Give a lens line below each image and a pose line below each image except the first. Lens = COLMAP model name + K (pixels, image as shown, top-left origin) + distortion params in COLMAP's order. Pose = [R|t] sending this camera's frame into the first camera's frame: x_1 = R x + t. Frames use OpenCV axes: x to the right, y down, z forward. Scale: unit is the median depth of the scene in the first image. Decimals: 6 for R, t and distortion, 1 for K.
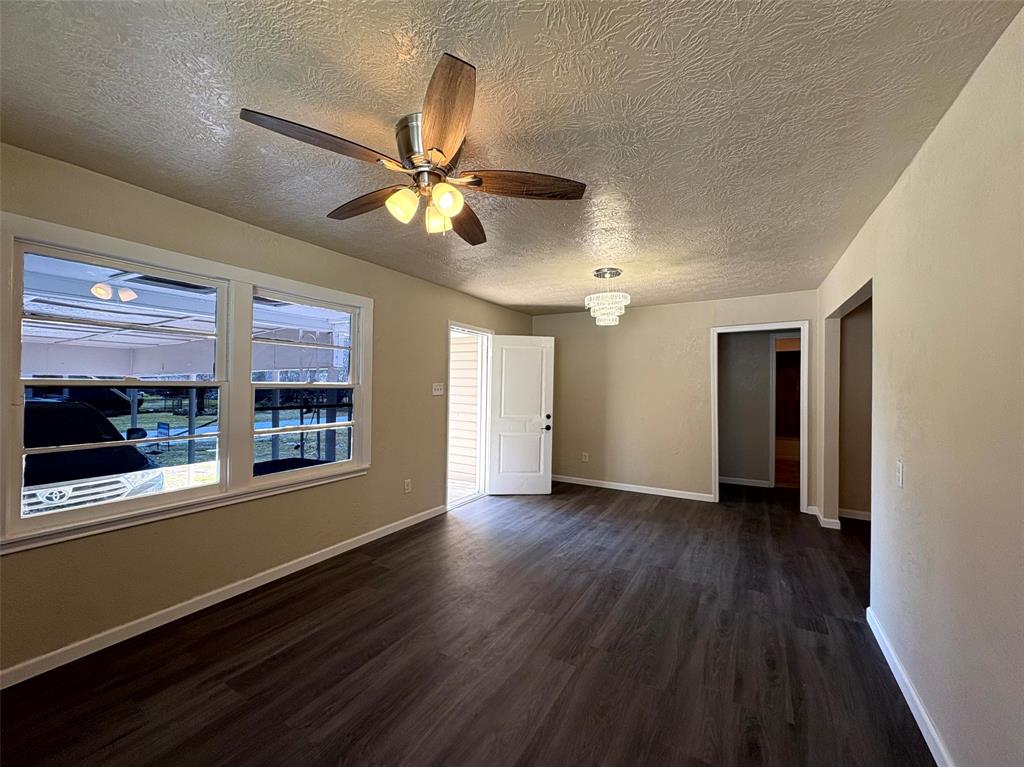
lens RADIAL K [[410.4, 0, 512.0], [0, 410.4, 383.5], [0, 0, 1]] dist [0.007093, 0.000109]
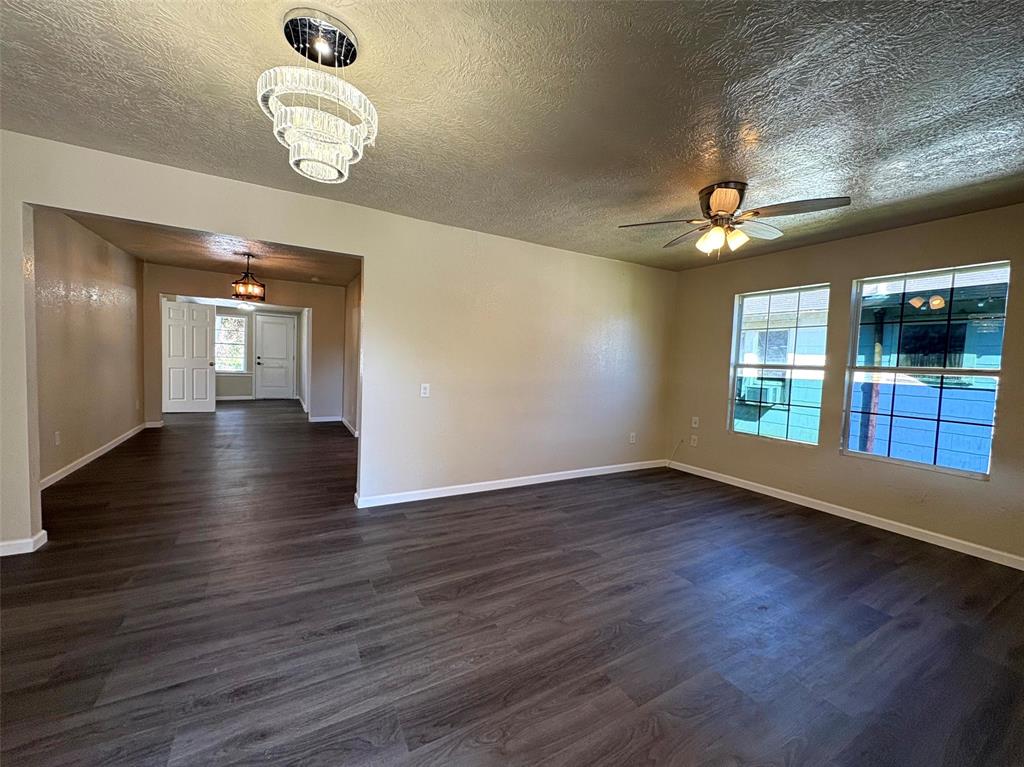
lens RADIAL K [[410.4, 0, 512.0], [0, 410.4, 383.5], [0, 0, 1]] dist [0.007093, 0.000109]
pose [[-0.865004, -0.079007, 0.495506, -0.181012], [-0.051309, 0.996277, 0.069284, 0.031128], [-0.499135, 0.034507, -0.865837, 1.531556]]
